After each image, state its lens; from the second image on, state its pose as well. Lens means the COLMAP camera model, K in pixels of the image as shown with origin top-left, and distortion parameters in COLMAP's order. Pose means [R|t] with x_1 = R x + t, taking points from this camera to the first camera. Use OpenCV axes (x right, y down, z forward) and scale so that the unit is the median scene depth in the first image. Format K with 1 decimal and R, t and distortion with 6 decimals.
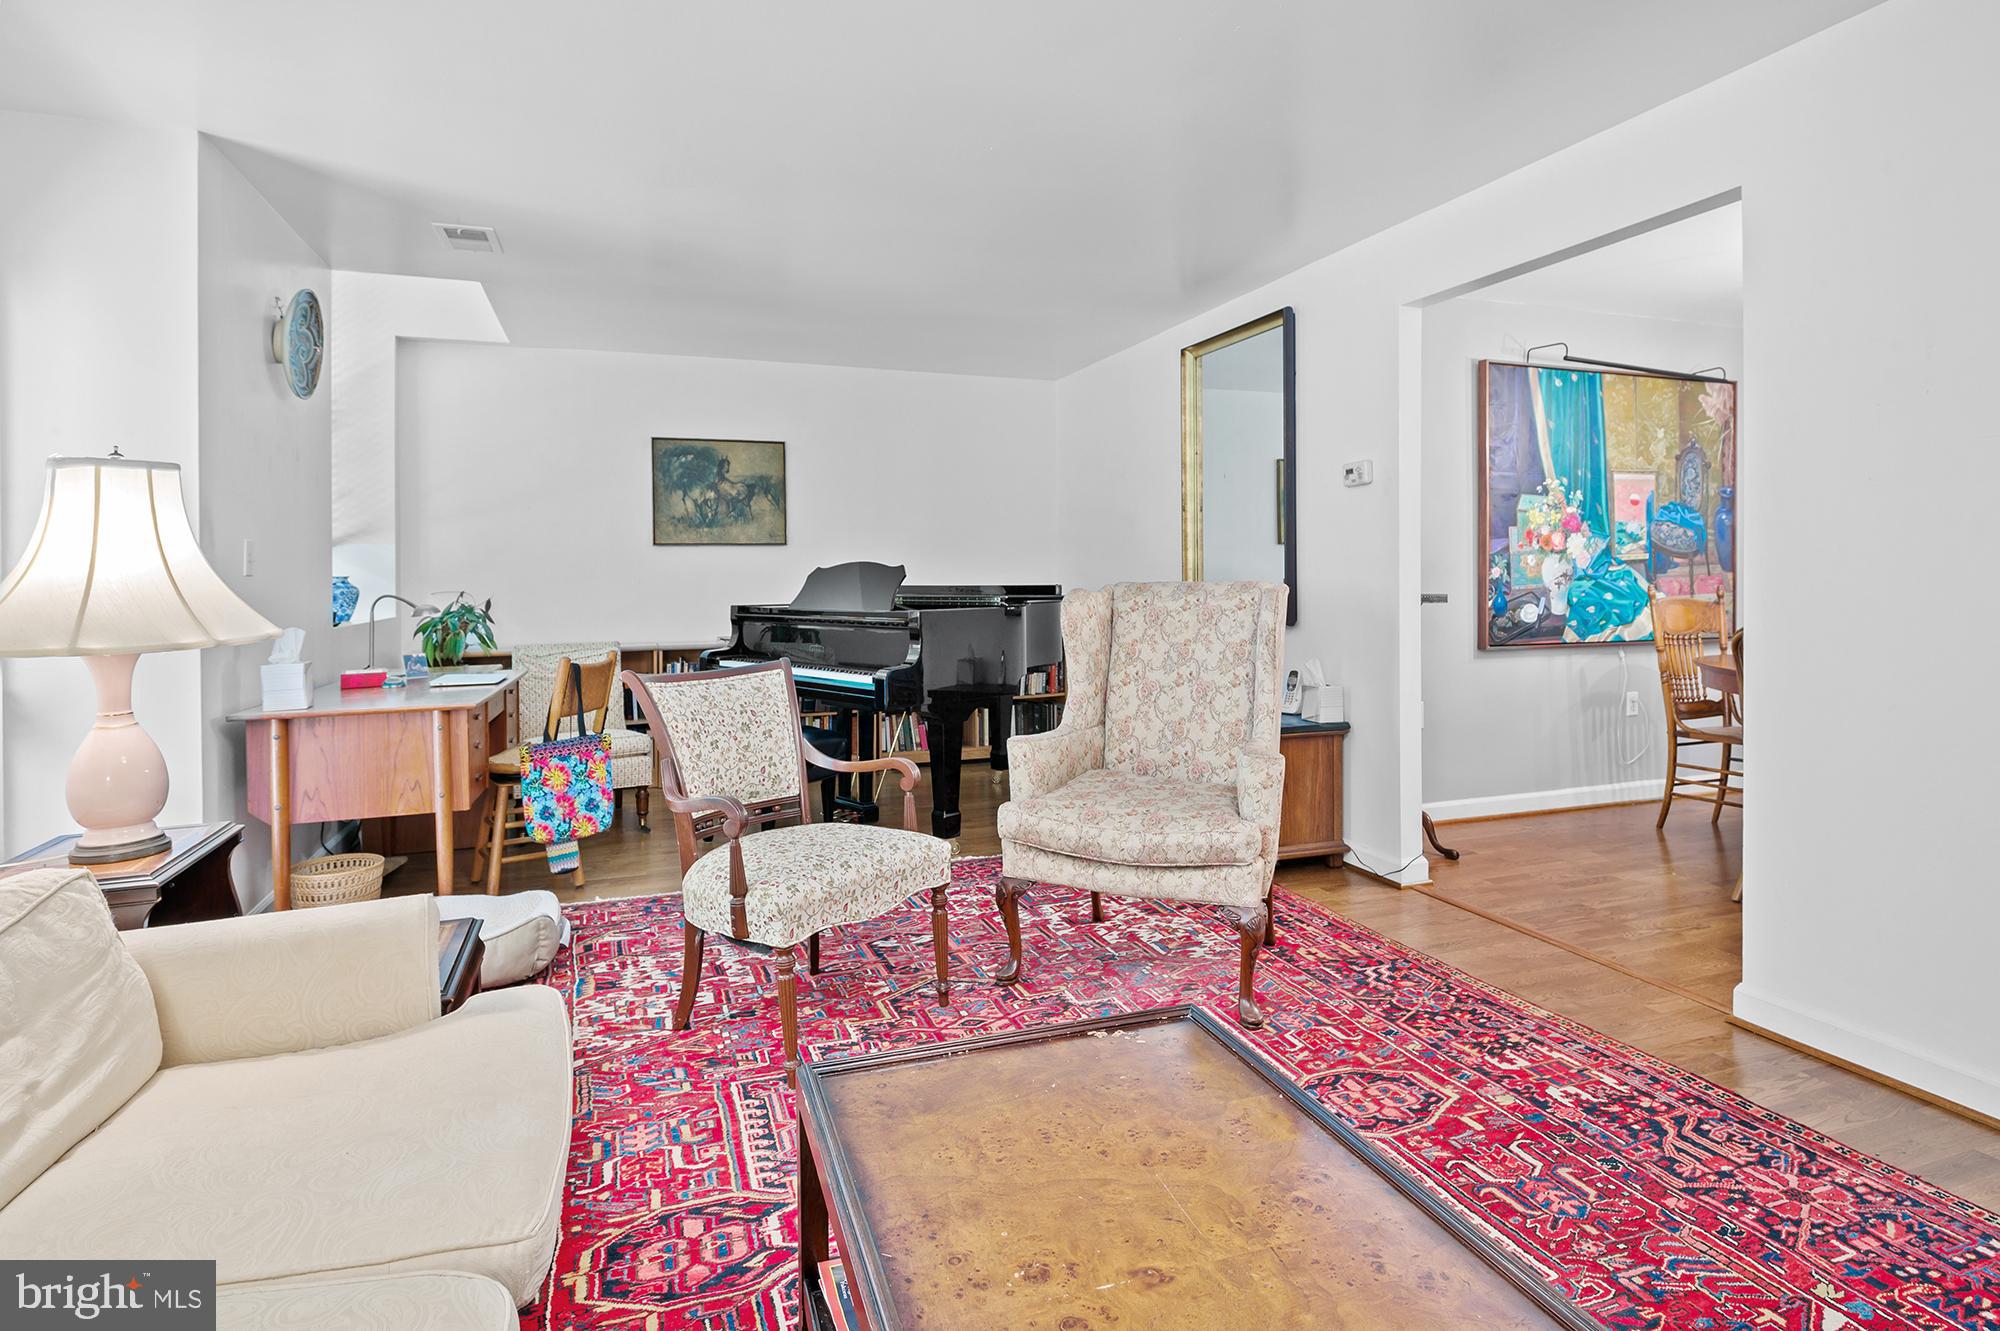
lens RADIAL K [[1036.6, 0, 1002.0], [0, 1036.6, 576.3], [0, 0, 1]] dist [-0.002221, -0.000393]
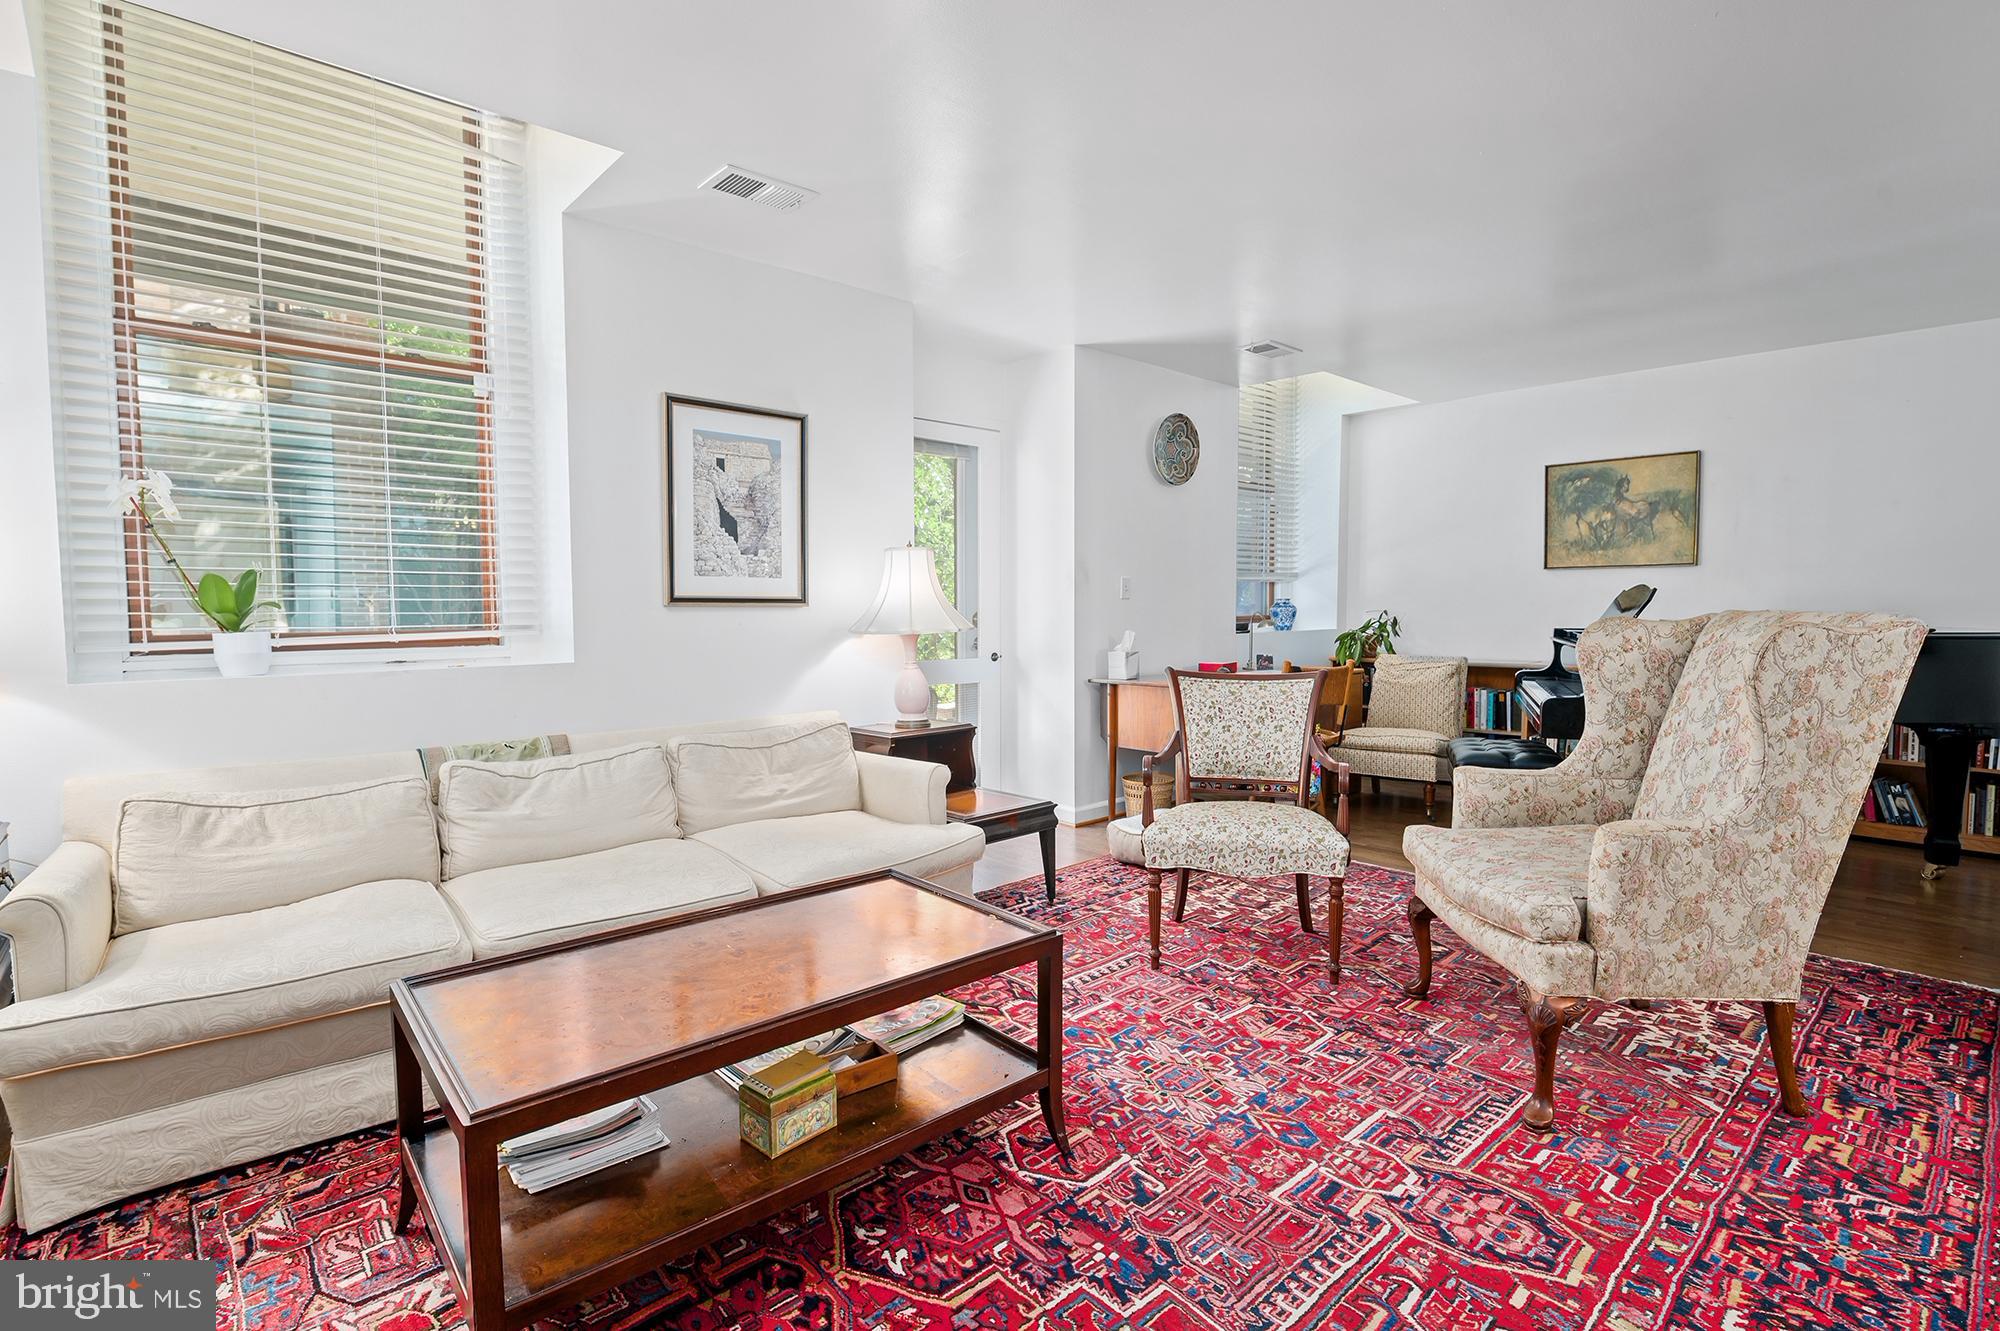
lens RADIAL K [[930.6, 0, 1001.4], [0, 930.6, 654.6], [0, 0, 1]] dist [-0.009894, -0.000760]
pose [[0.383497, 0.058529, -0.921686, 0.628572], [-0.000376, 0.998000, 0.063219, -0.005570], [0.923542, -0.023897, 0.382751, 0.253712]]
